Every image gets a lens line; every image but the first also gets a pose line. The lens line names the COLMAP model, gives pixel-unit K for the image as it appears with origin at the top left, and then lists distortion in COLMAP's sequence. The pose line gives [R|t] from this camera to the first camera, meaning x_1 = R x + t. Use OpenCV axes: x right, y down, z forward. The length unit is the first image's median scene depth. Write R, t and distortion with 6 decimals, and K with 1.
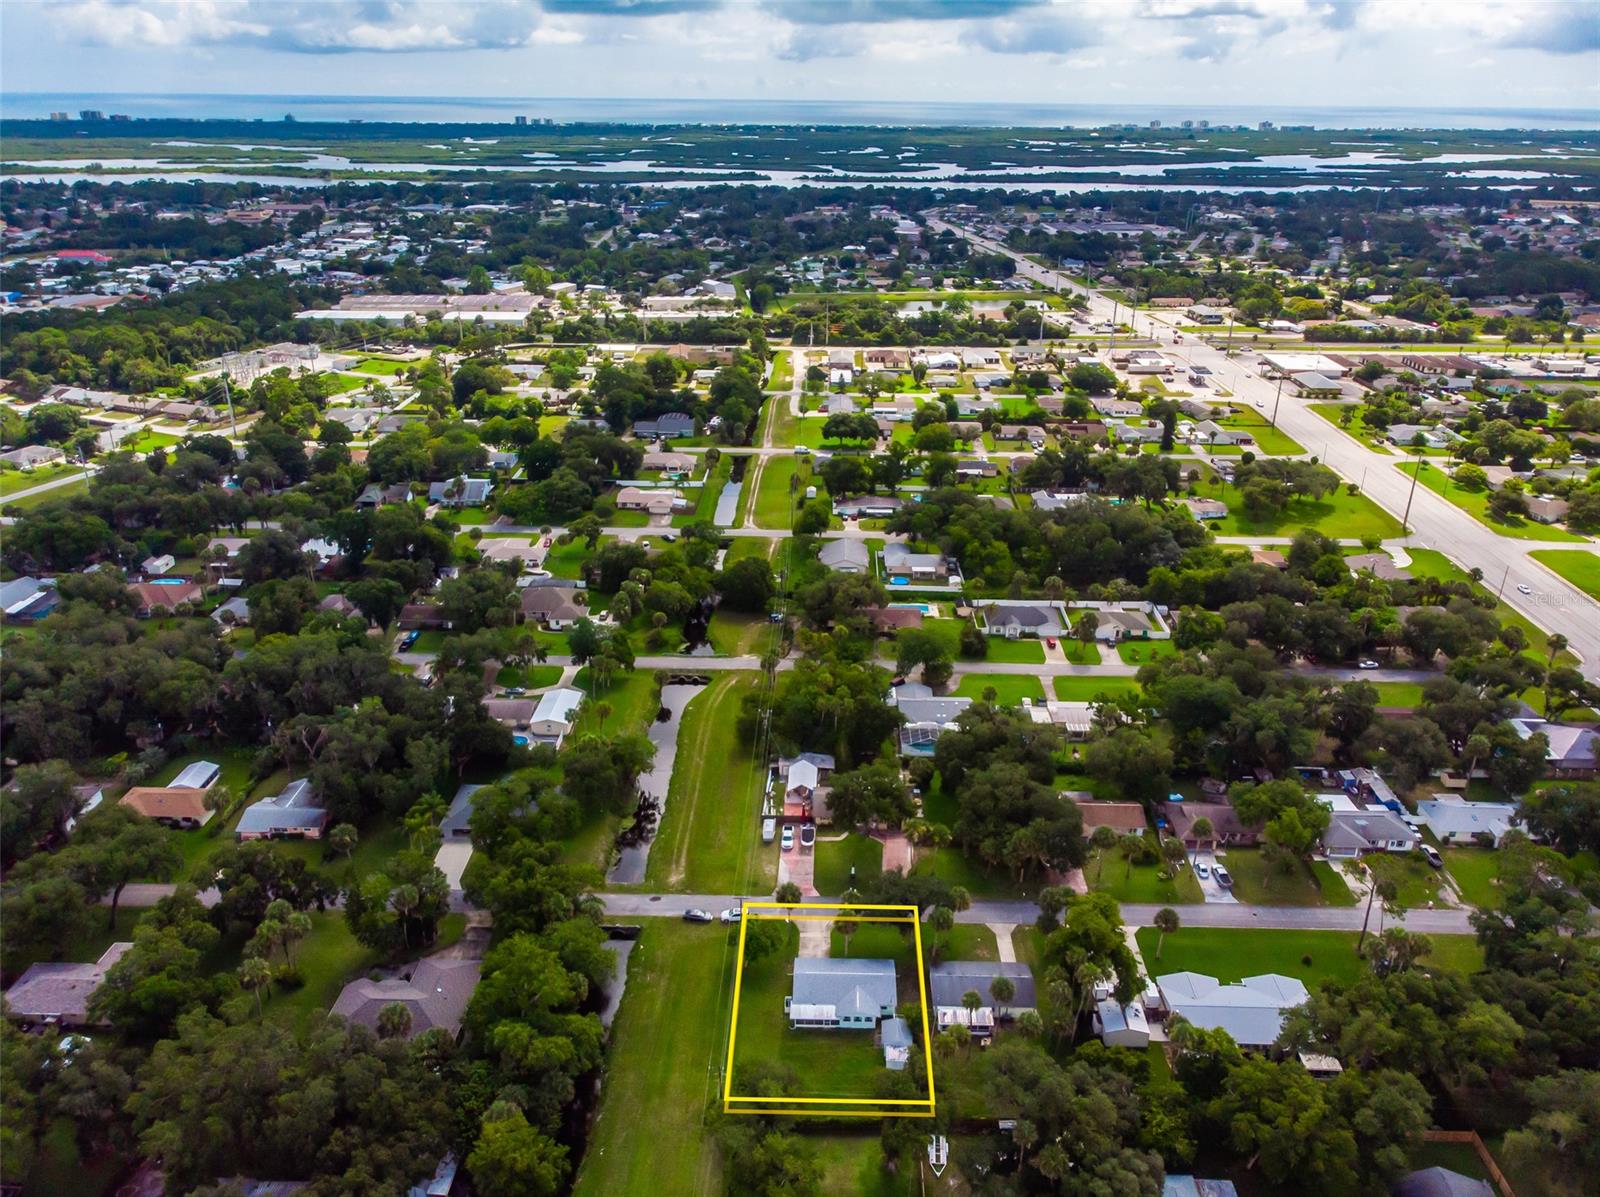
lens RADIAL K [[1121.4, 0, 800.0], [0, 1121.4, 598.5], [0, 0, 1]] dist [-0.008310, -0.002736]
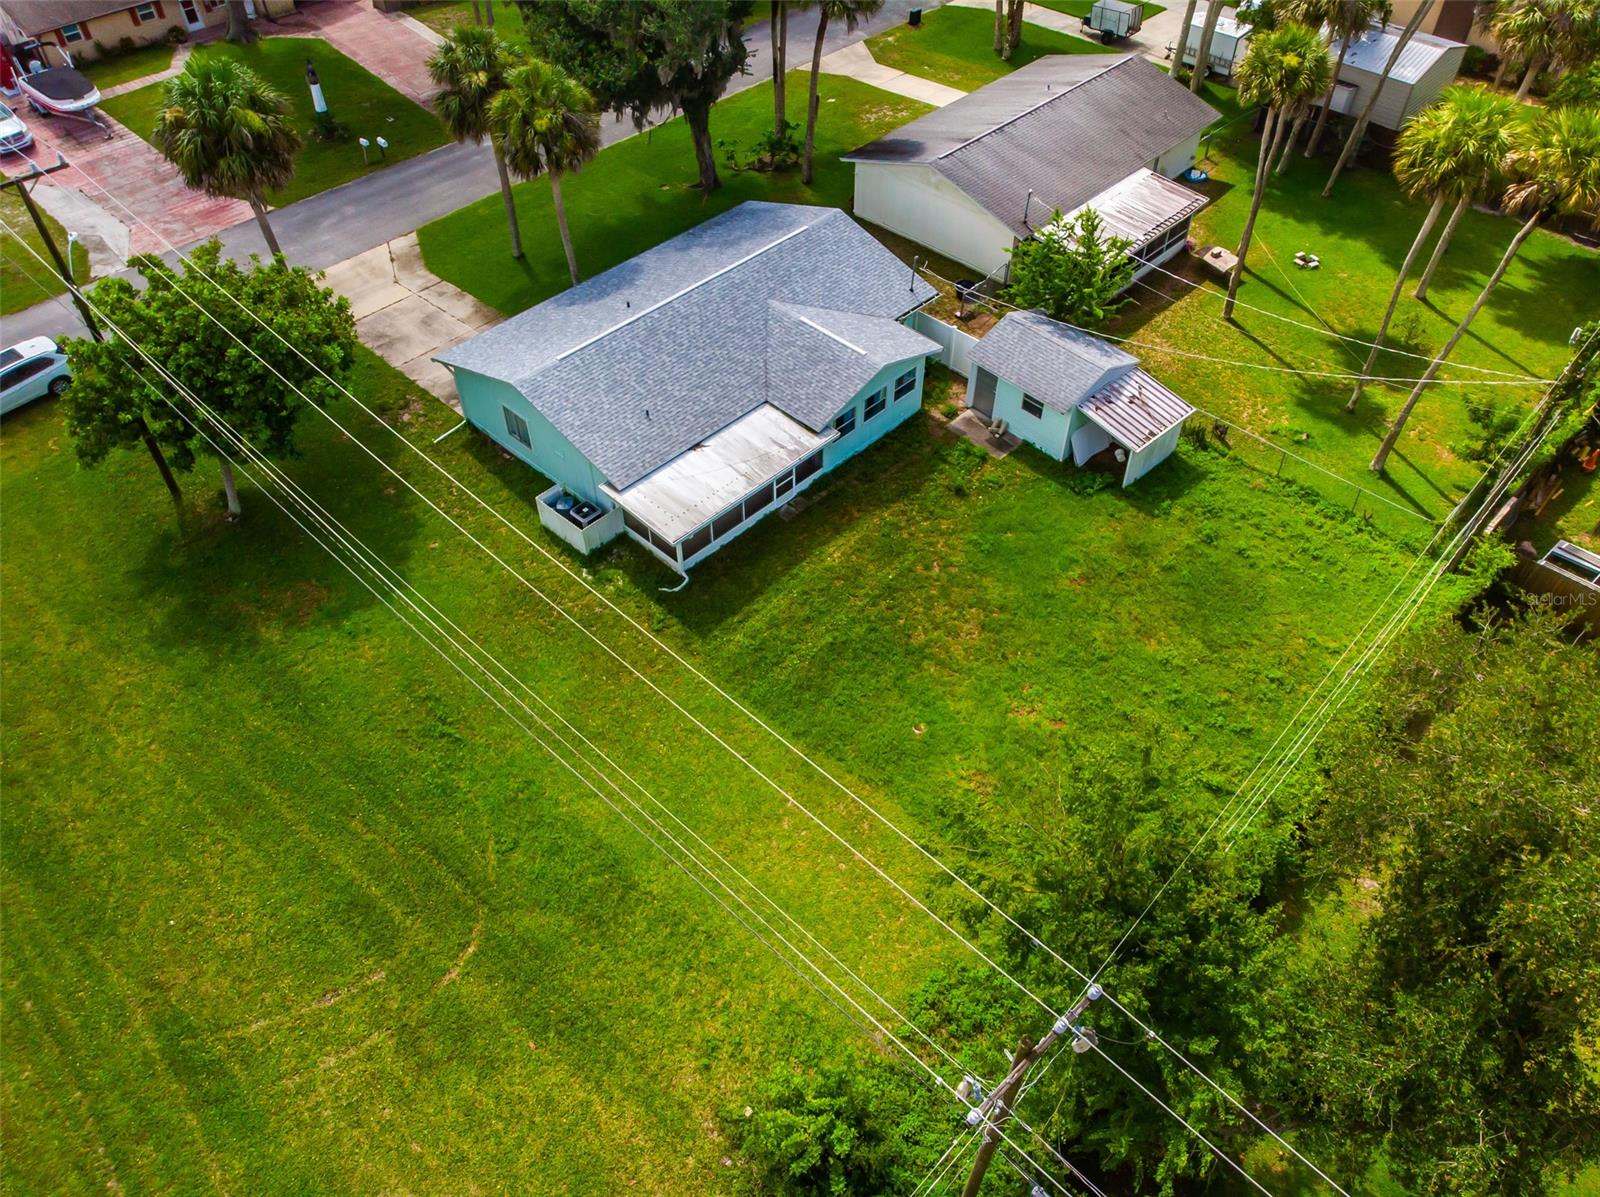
lens RADIAL K [[1169.7, 0, 800.0], [0, 1169.7, 598.5], [0, 0, 1]] dist [0.002584, -0.002801]
pose [[0.666052, -0.538174, 0.516472, -0.046315], [0.289849, 0.824734, 0.485594, 0.124473], [-0.687286, -0.173732, 0.705305, 0.361745]]
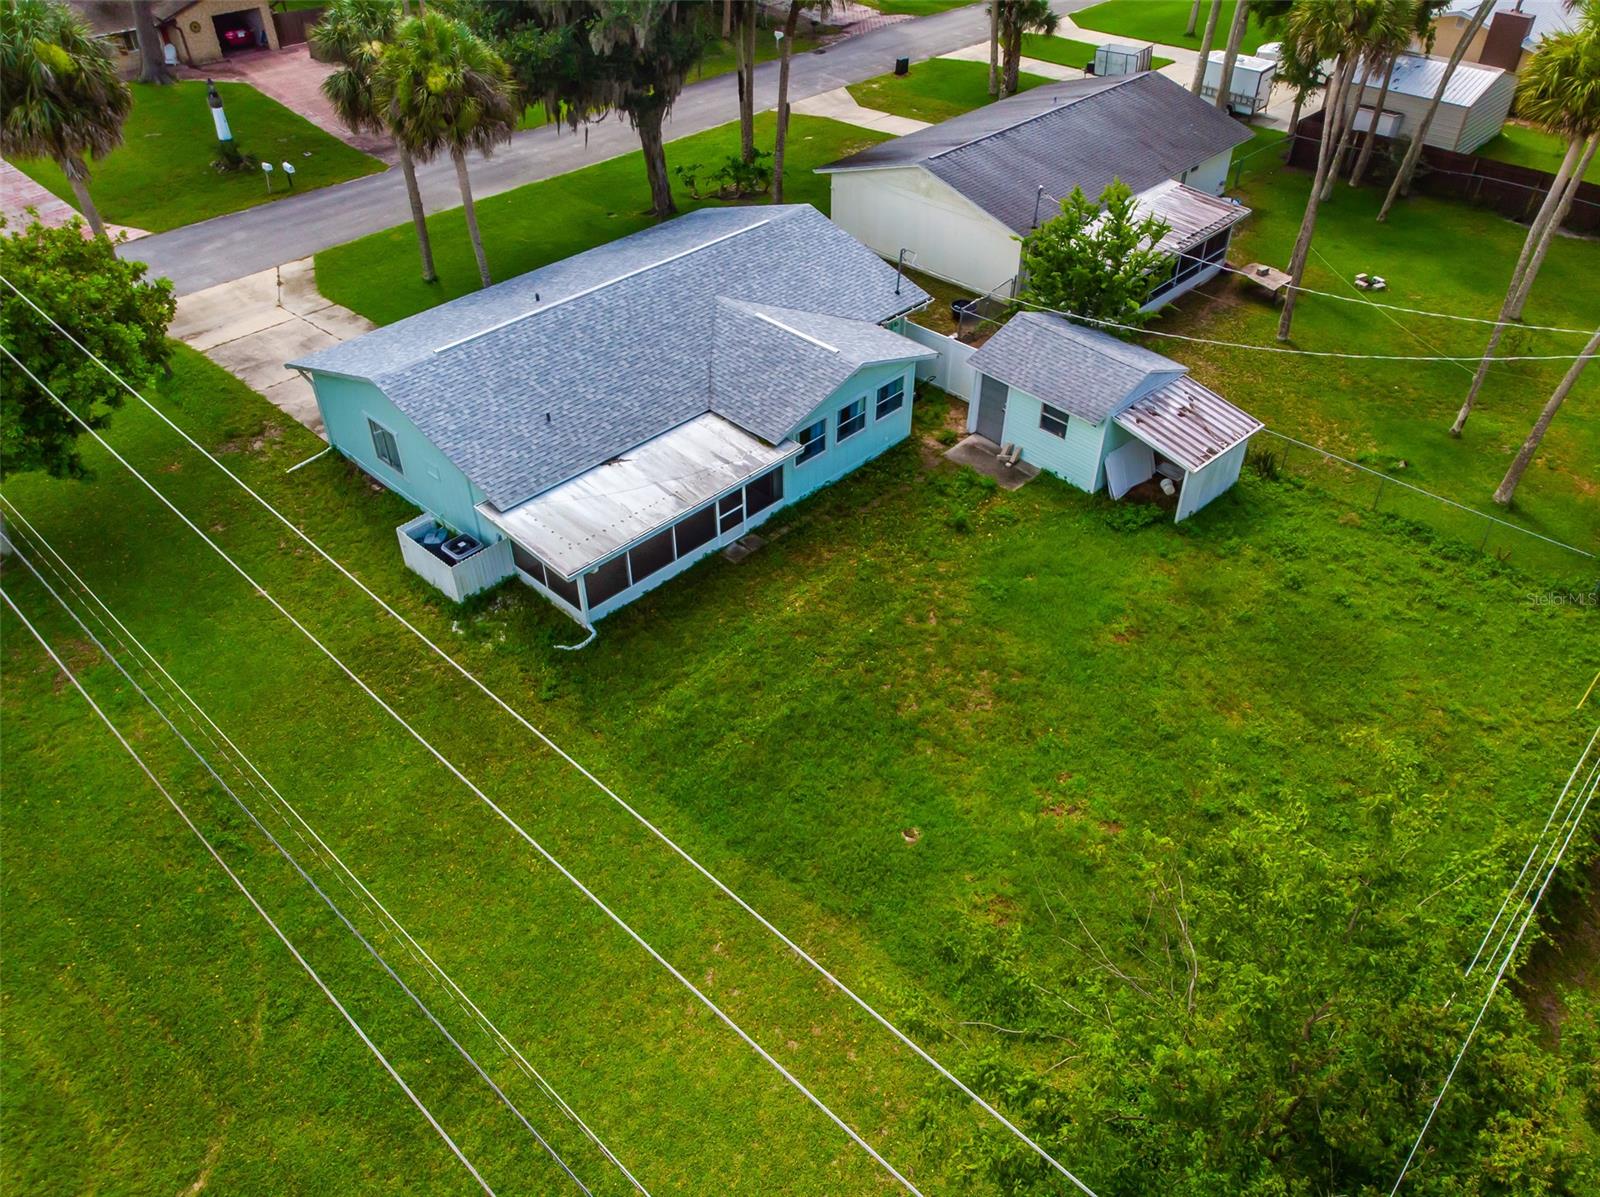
lens RADIAL K [[1180.6, 0, 800.0], [0, 1180.6, 598.5], [0, 0, 1]] dist [-0.015474, 0.035143]
pose [[0.664168, -0.472646, 0.579212, -0.033959], [0.288955, 0.876867, 0.384200, 0.141555], [-0.689483, -0.087807, 0.718960, 0.376627]]
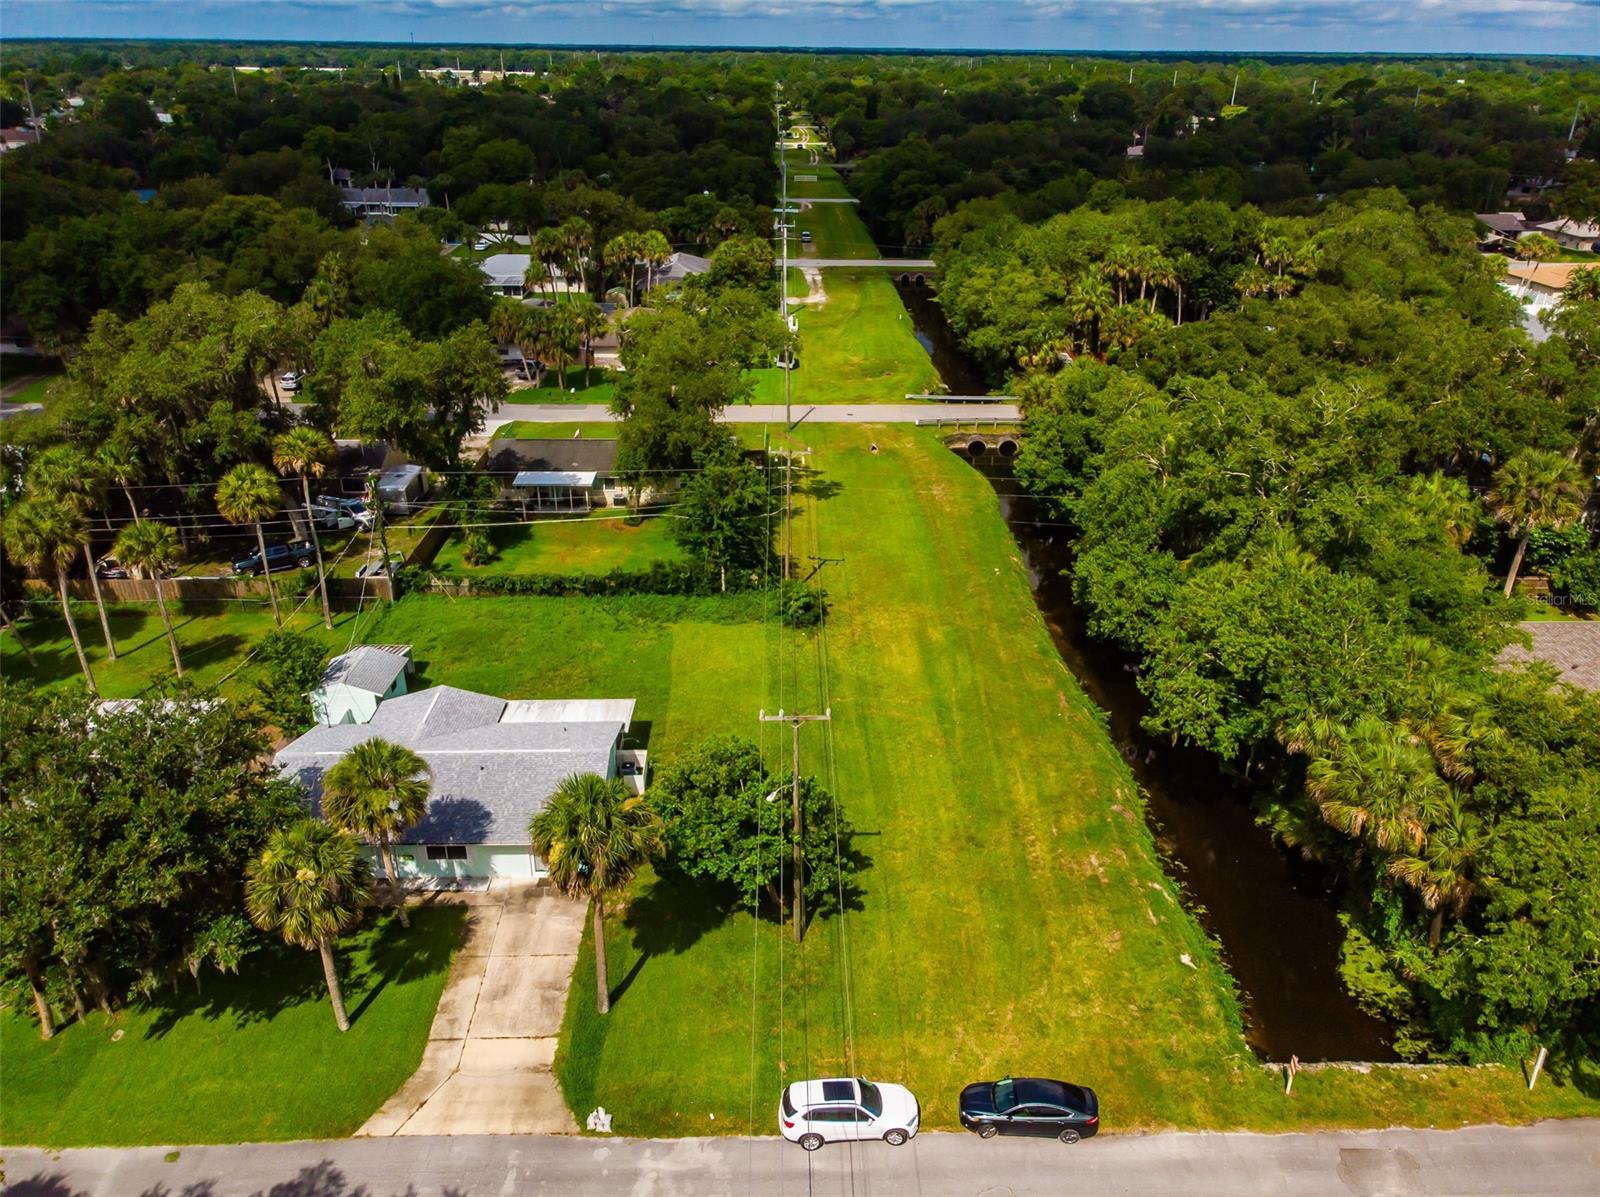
lens RADIAL K [[1152.6, 0, 800.0], [0, 1152.6, 598.5], [0, 0, 1]] dist [-0.028506, -0.000480]
pose [[-0.998593, 0.014255, -0.051072, -0.018500], [-0.029378, 0.653104, 0.756698, 0.028319], [0.044142, 0.757134, -0.651766, 0.531615]]
